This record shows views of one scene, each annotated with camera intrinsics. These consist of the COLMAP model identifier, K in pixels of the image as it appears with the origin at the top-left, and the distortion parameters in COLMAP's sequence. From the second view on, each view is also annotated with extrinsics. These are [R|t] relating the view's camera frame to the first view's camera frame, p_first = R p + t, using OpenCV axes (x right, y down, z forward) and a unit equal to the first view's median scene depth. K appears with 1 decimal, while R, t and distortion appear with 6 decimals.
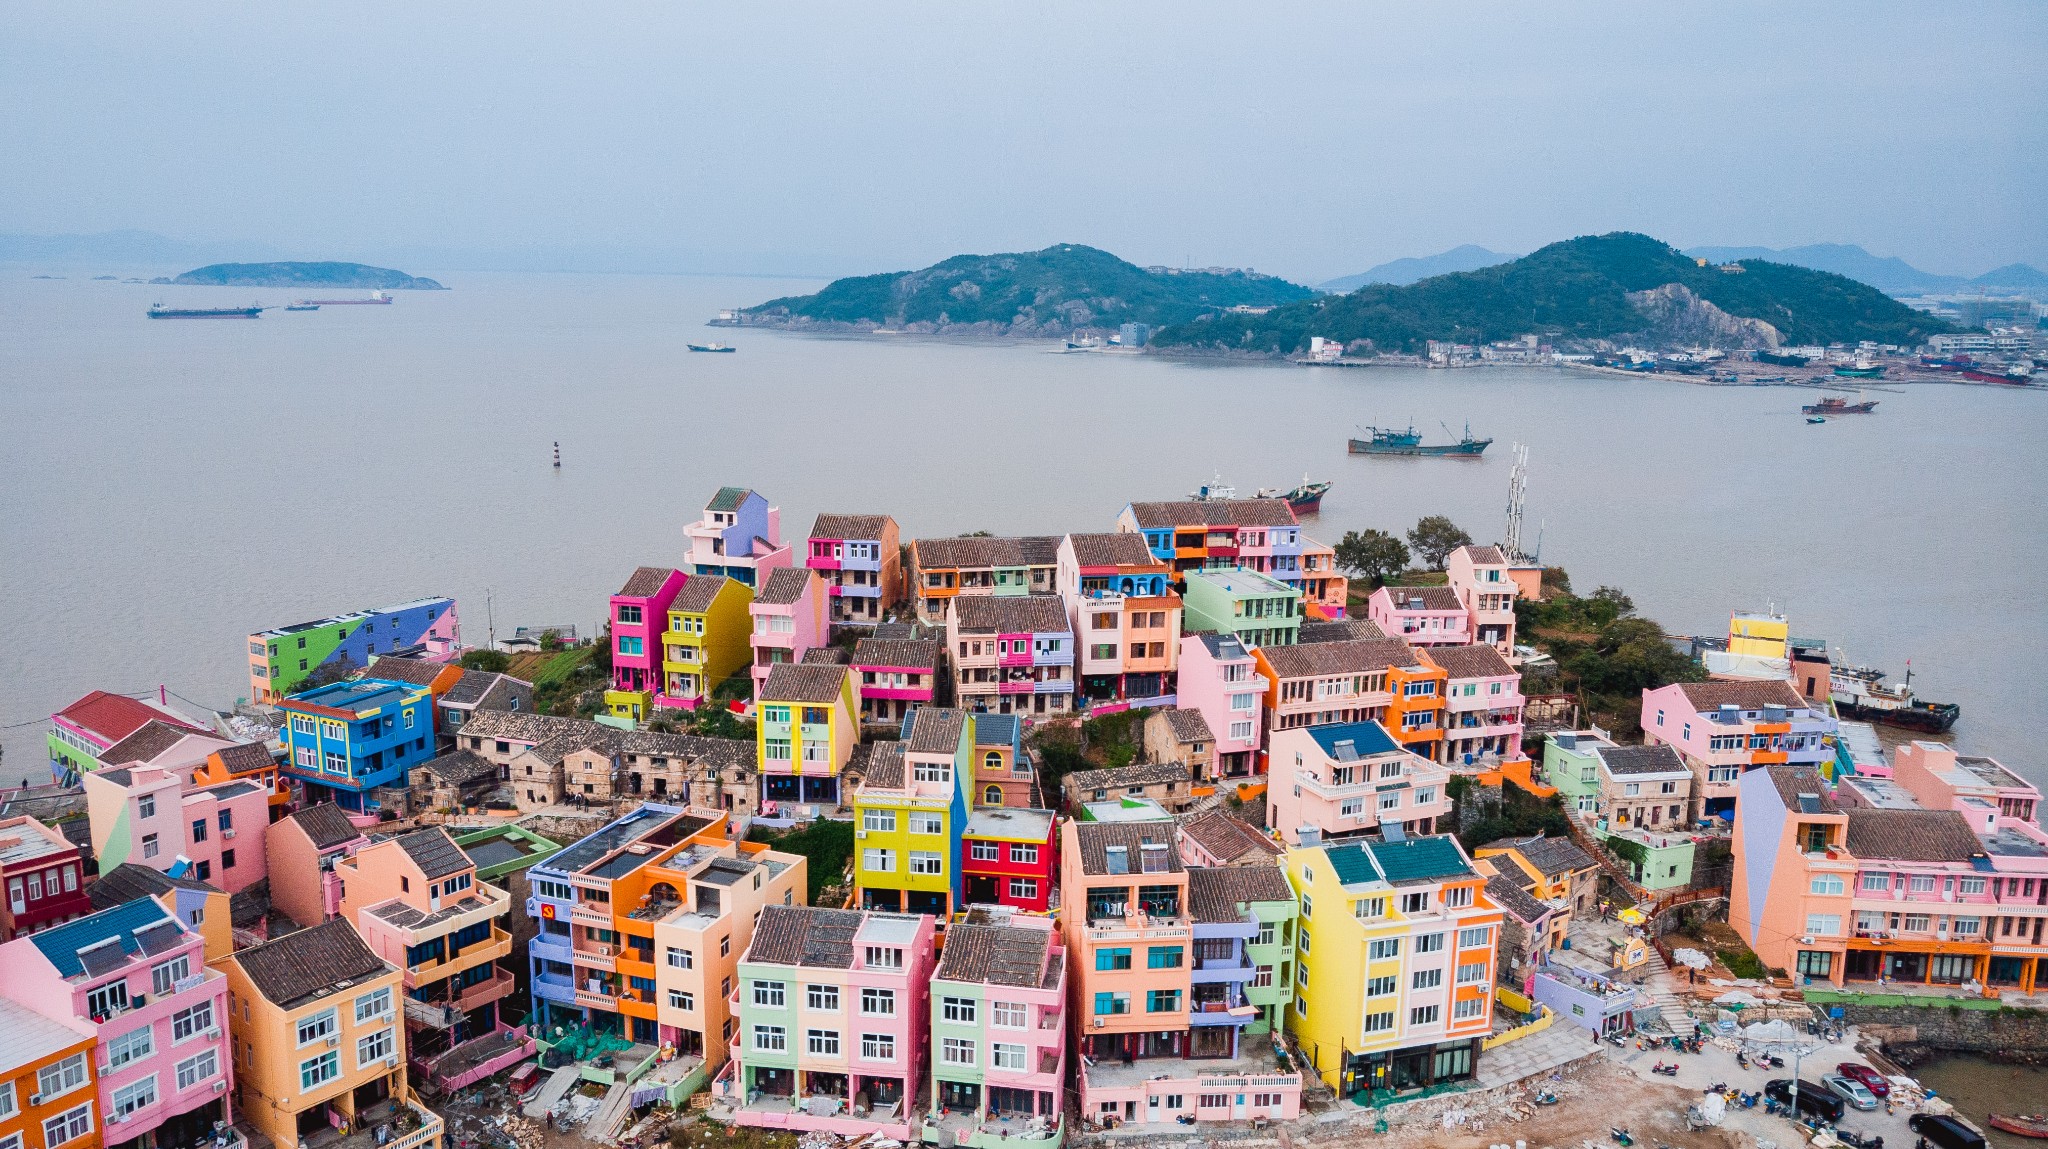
lens RADIAL K [[1496.4, 0, 1021.2], [0, 1496.4, 566.2], [0, 0, 1]] dist [0.026344, 0.033990]
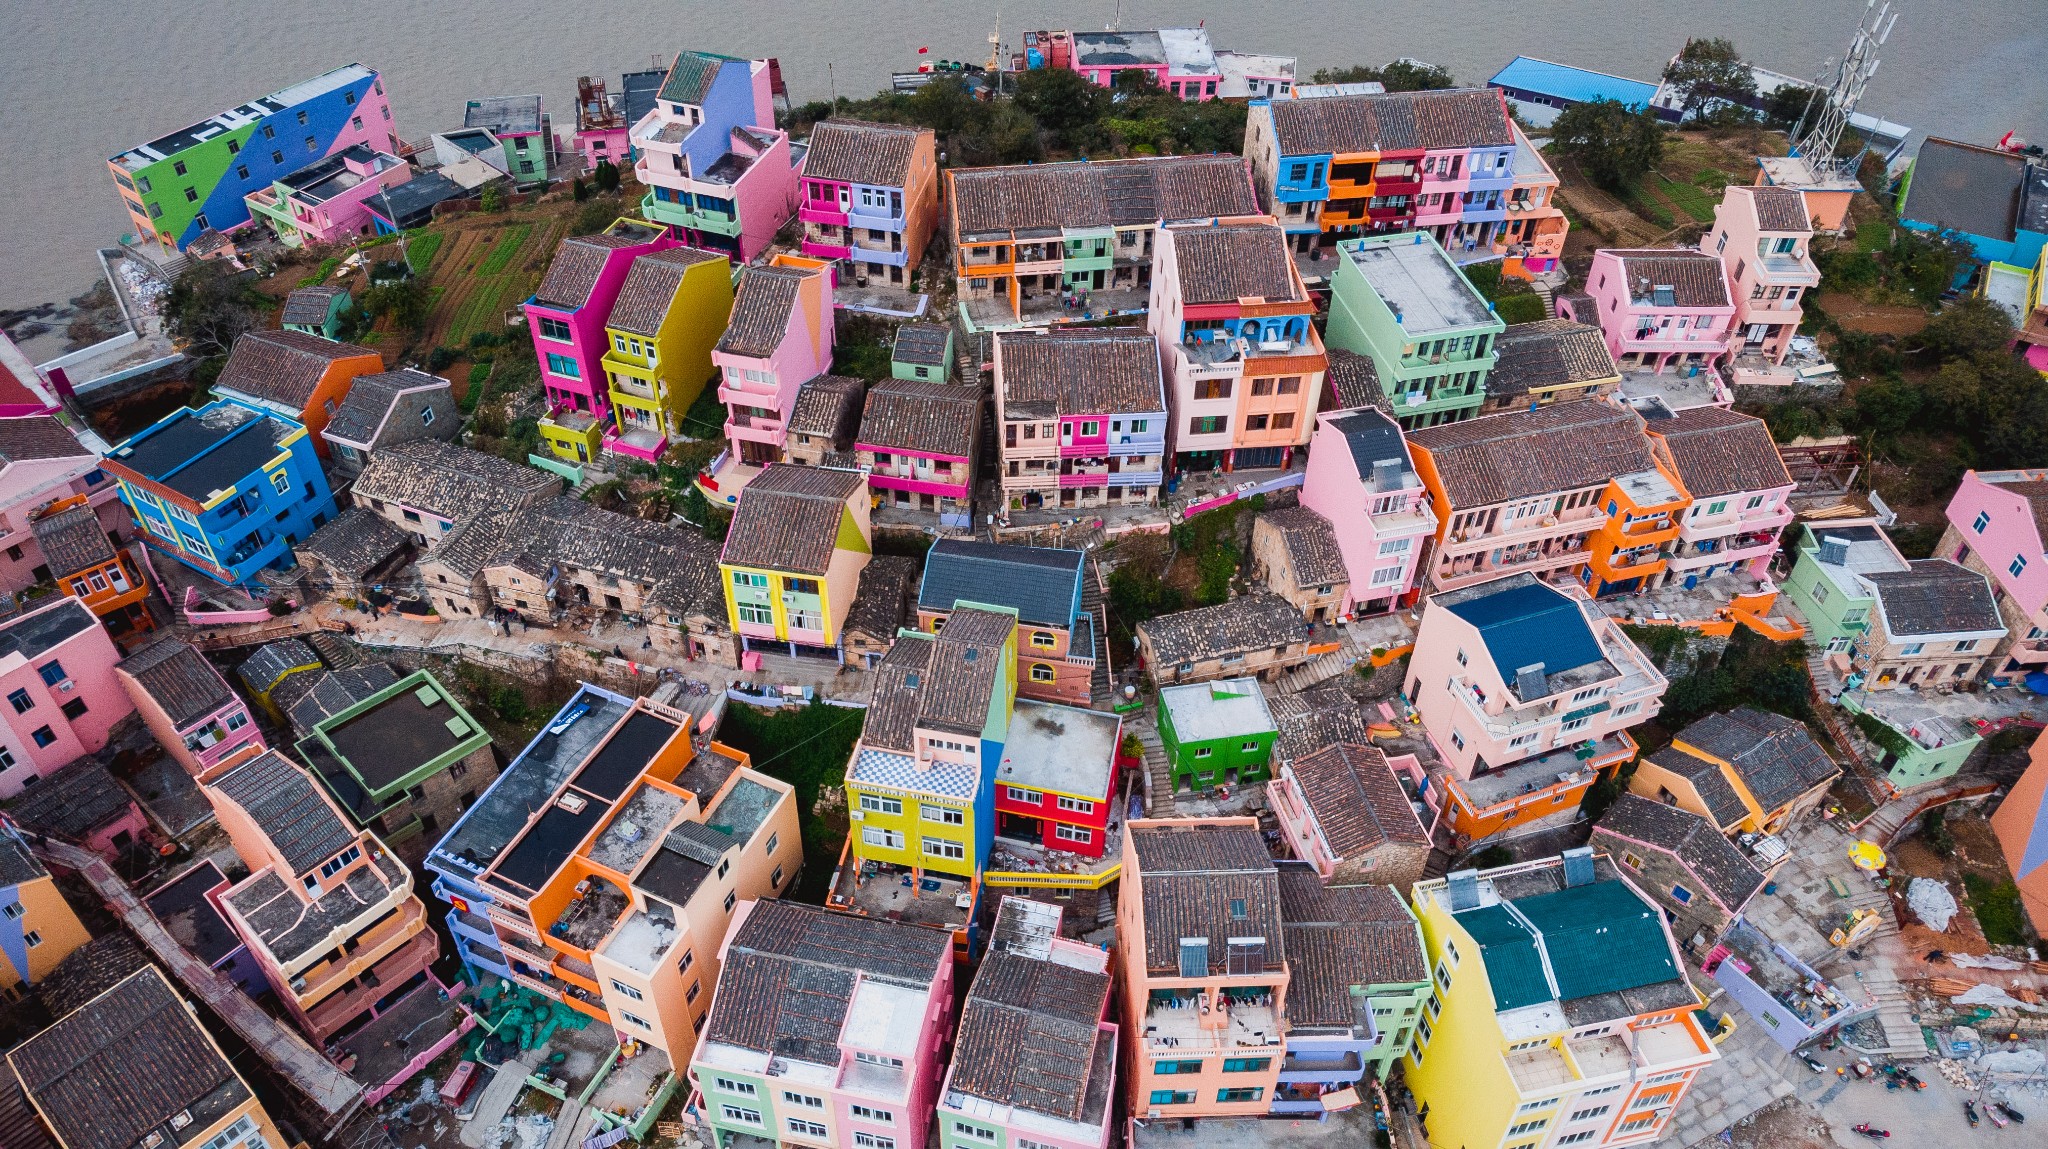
lens RADIAL K [[1496.4, 0, 1024.9], [0, 1496.4, 568.0], [0, 0, 1]] dist [0.026344, 0.033990]
pose [[0.997576, 0.049455, -0.048959, 0.006357], [-0.016253, 0.849657, 0.527085, -0.273936], [0.067666, -0.525012, 0.848401, 0.366672]]
